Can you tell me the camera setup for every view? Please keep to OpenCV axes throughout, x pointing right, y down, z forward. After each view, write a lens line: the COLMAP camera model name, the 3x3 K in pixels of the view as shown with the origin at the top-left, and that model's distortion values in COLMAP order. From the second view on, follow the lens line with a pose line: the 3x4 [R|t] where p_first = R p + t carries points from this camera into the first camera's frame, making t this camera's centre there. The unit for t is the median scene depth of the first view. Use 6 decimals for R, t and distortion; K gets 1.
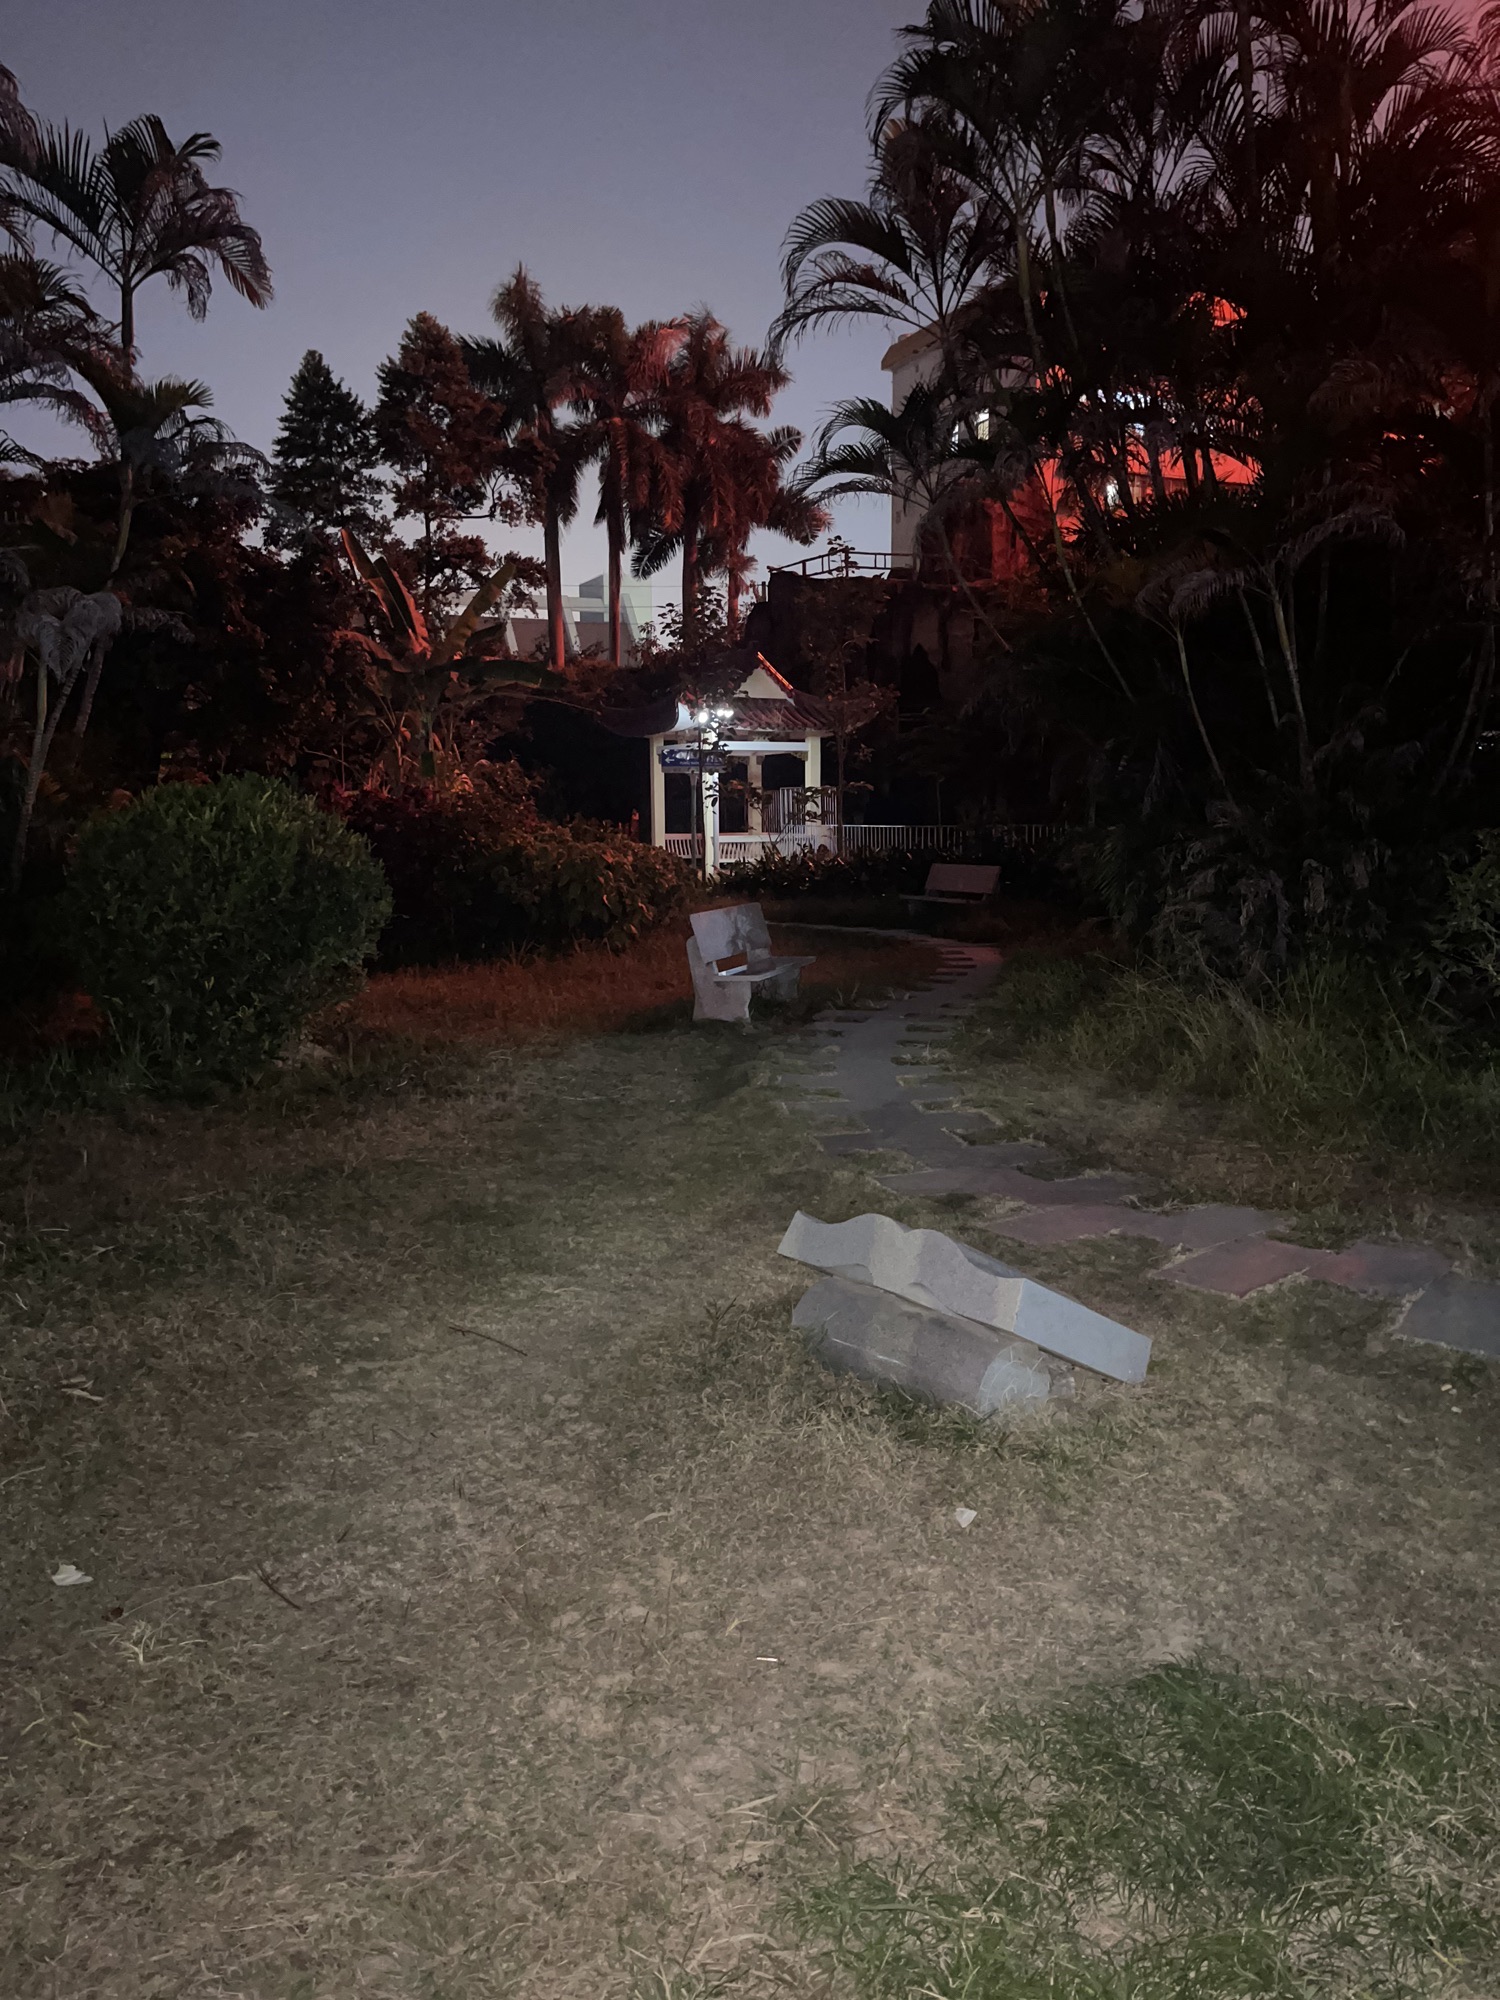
lens RADIAL K [[1493.7, 0, 750.0], [0, 1493.7, 1000.0], [0, 0, 1]] dist [0.121046, -0.169210]
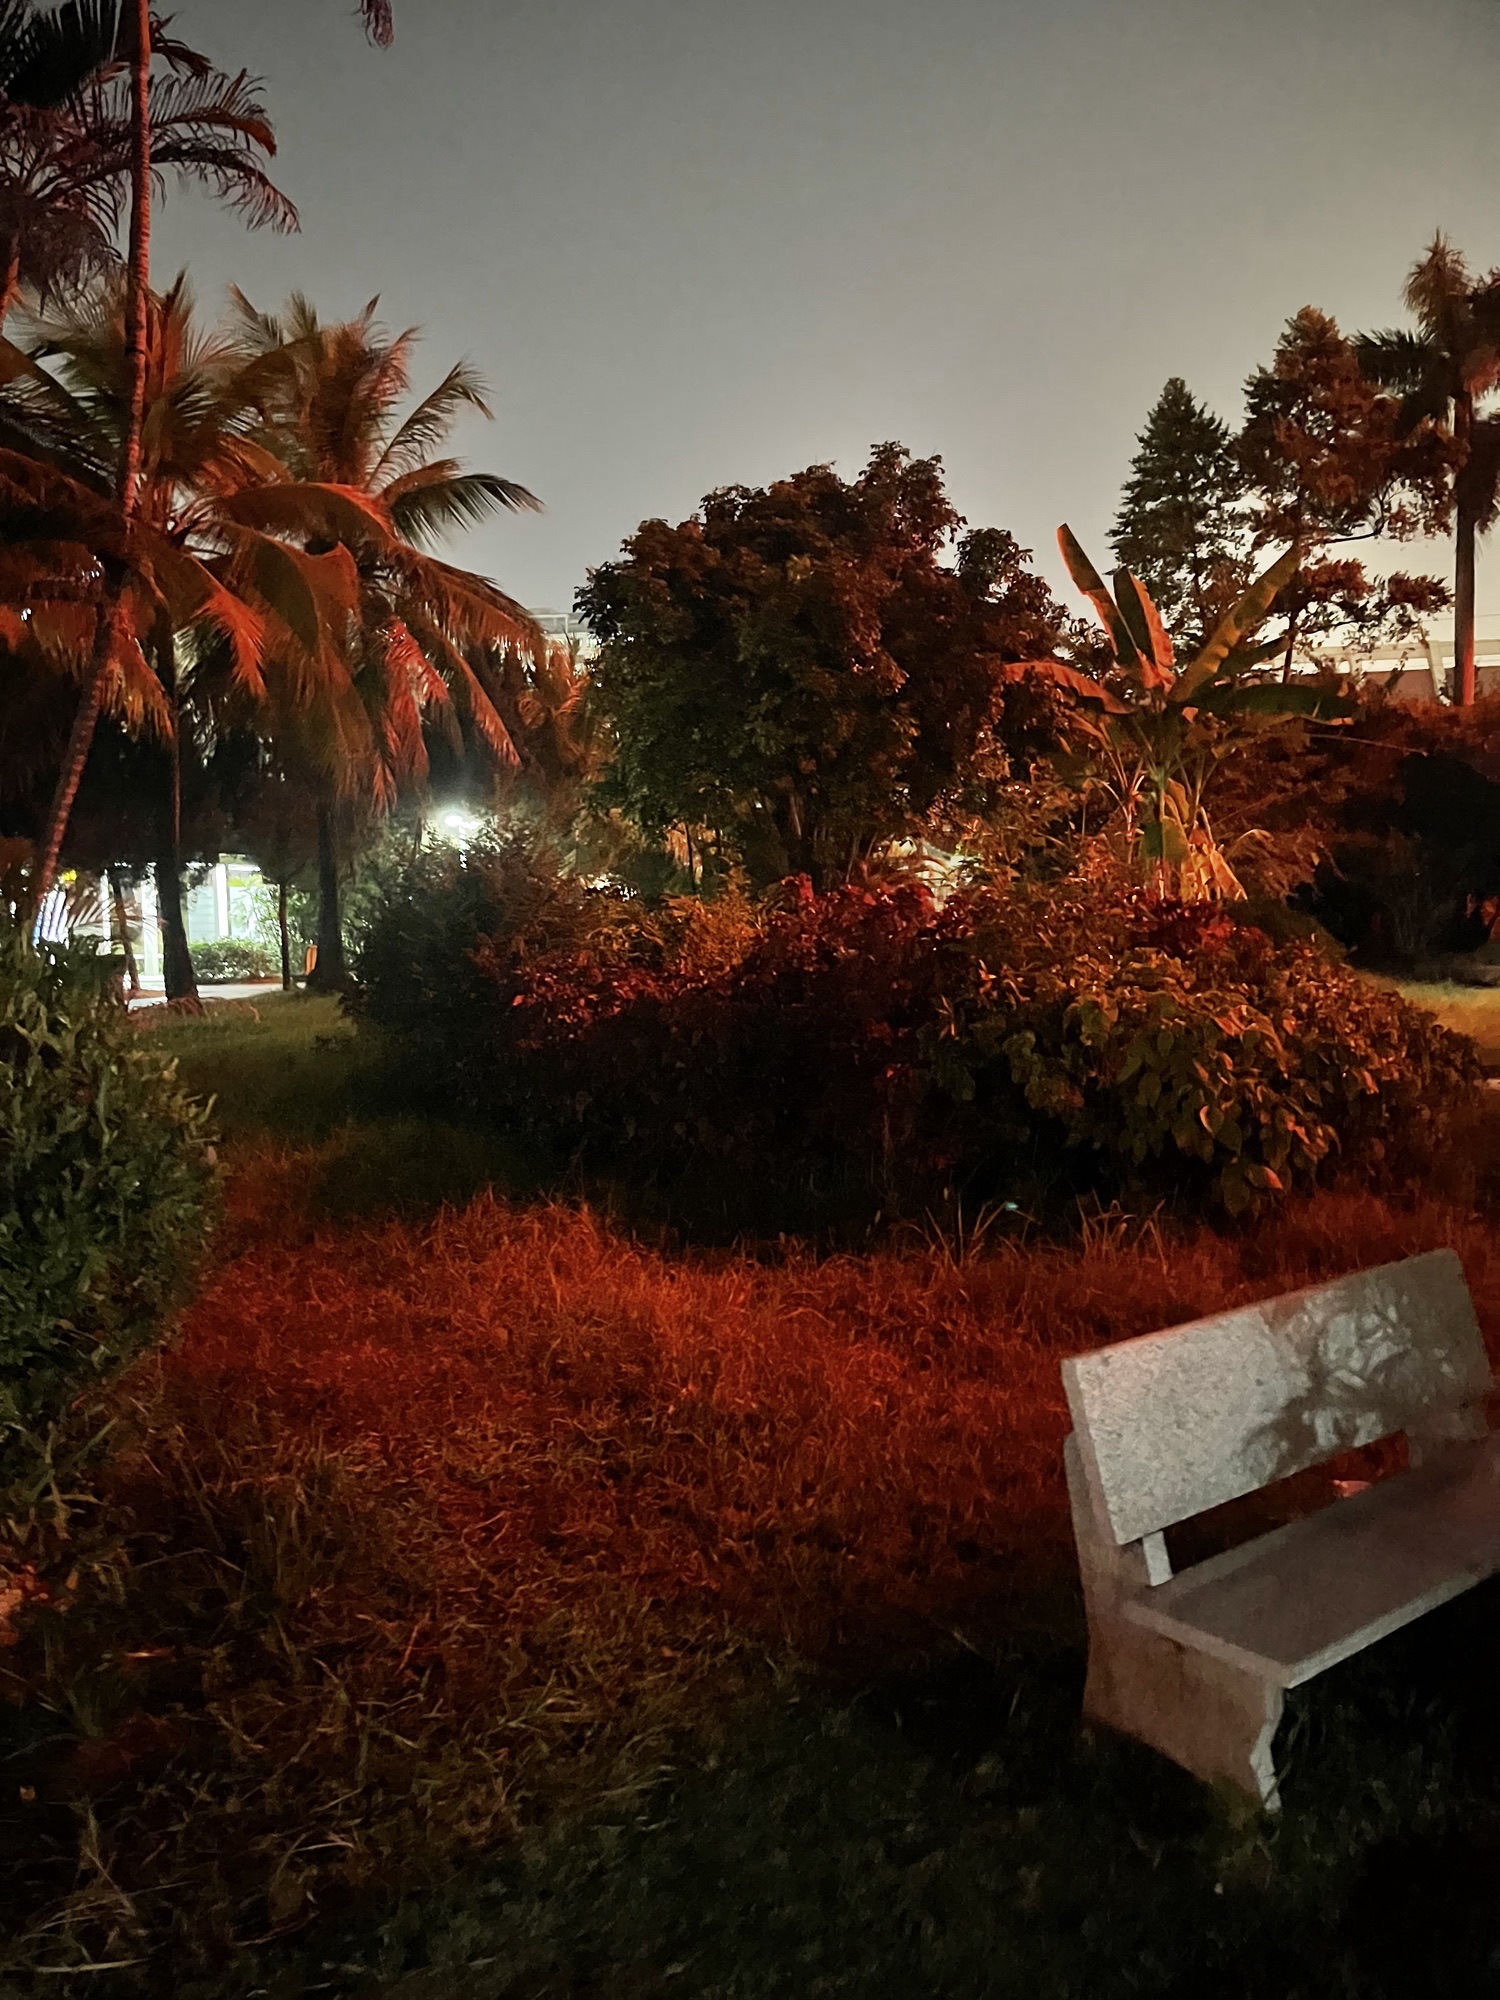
lens RADIAL K [[1493.7, 0, 750.0], [0, 1493.7, 1000.0], [0, 0, 1]] dist [0.121046, -0.169210]
pose [[0.831841, 0.040678, -0.553522, 0.013323], [-0.067738, 0.997296, -0.028507, -0.022602], [0.550865, 0.061208, 0.832347, 0.146400]]
